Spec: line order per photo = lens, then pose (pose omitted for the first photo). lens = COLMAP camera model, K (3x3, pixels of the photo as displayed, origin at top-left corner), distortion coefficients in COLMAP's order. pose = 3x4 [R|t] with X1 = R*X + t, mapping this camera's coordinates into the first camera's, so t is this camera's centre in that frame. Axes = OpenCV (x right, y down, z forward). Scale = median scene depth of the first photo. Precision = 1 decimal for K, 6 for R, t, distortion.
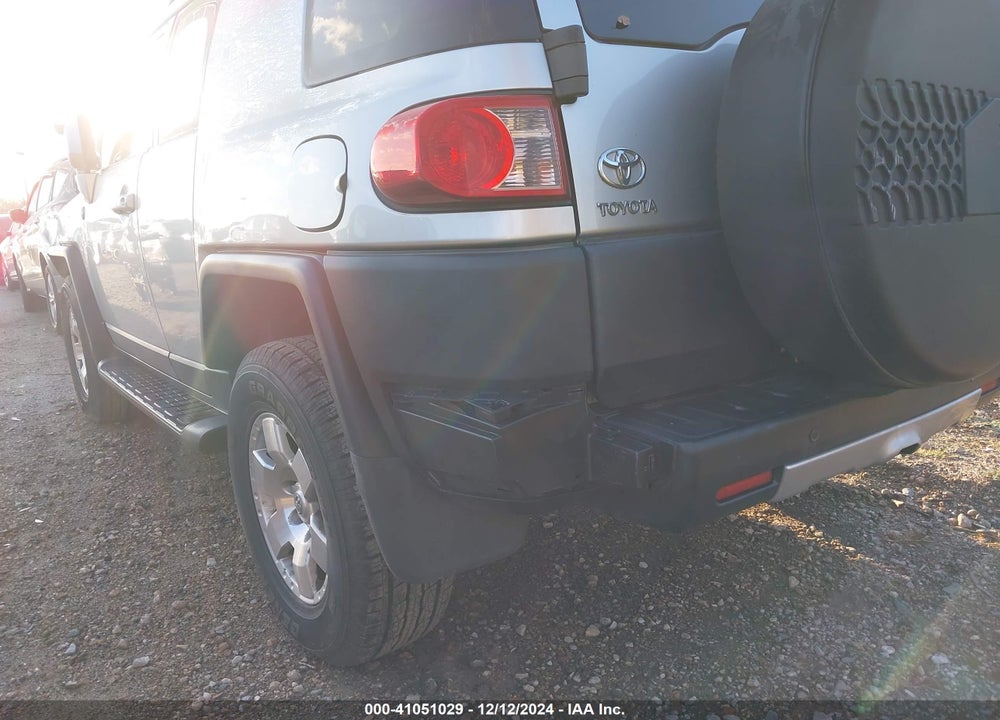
lens RADIAL K [[821.0, 0, 499.8], [0, 821.0, 341.9], [0, 0, 1]] dist [0.000453, 0.000748]
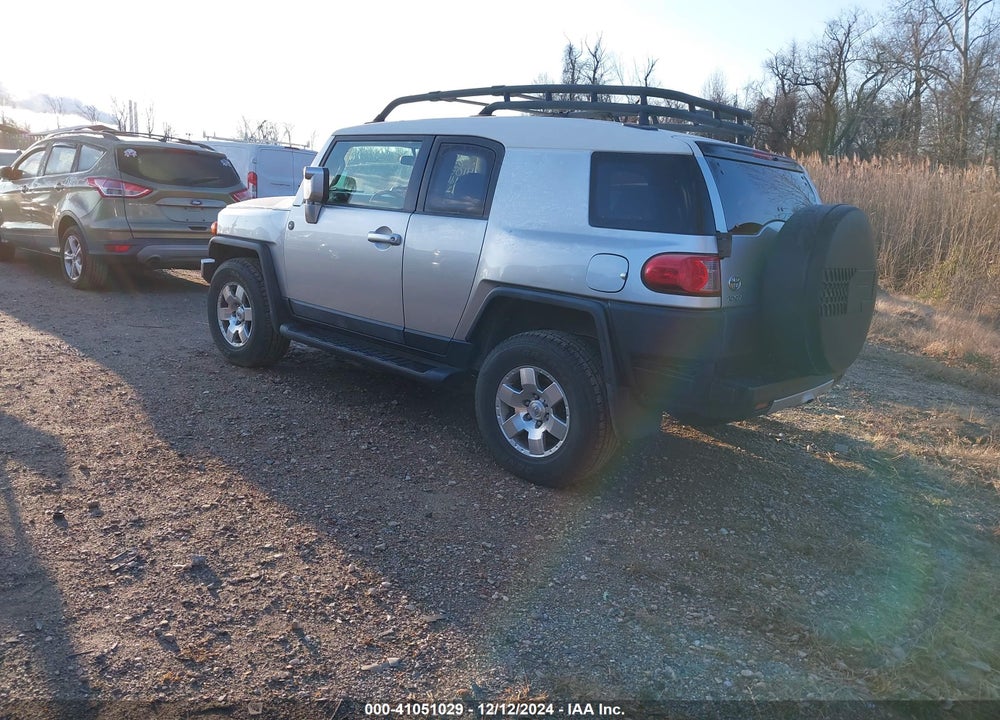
lens RADIAL K [[821.0, 0, 499.8], [0, 821.0, 341.9], [0, 0, 1]] dist [0.000453, 0.000748]
pose [[0.972312, 0.087665, 0.216618, -1.034071], [-0.090766, 0.995863, 0.004390, 0.031496], [-0.215337, -0.023930, 0.976247, -1.297081]]
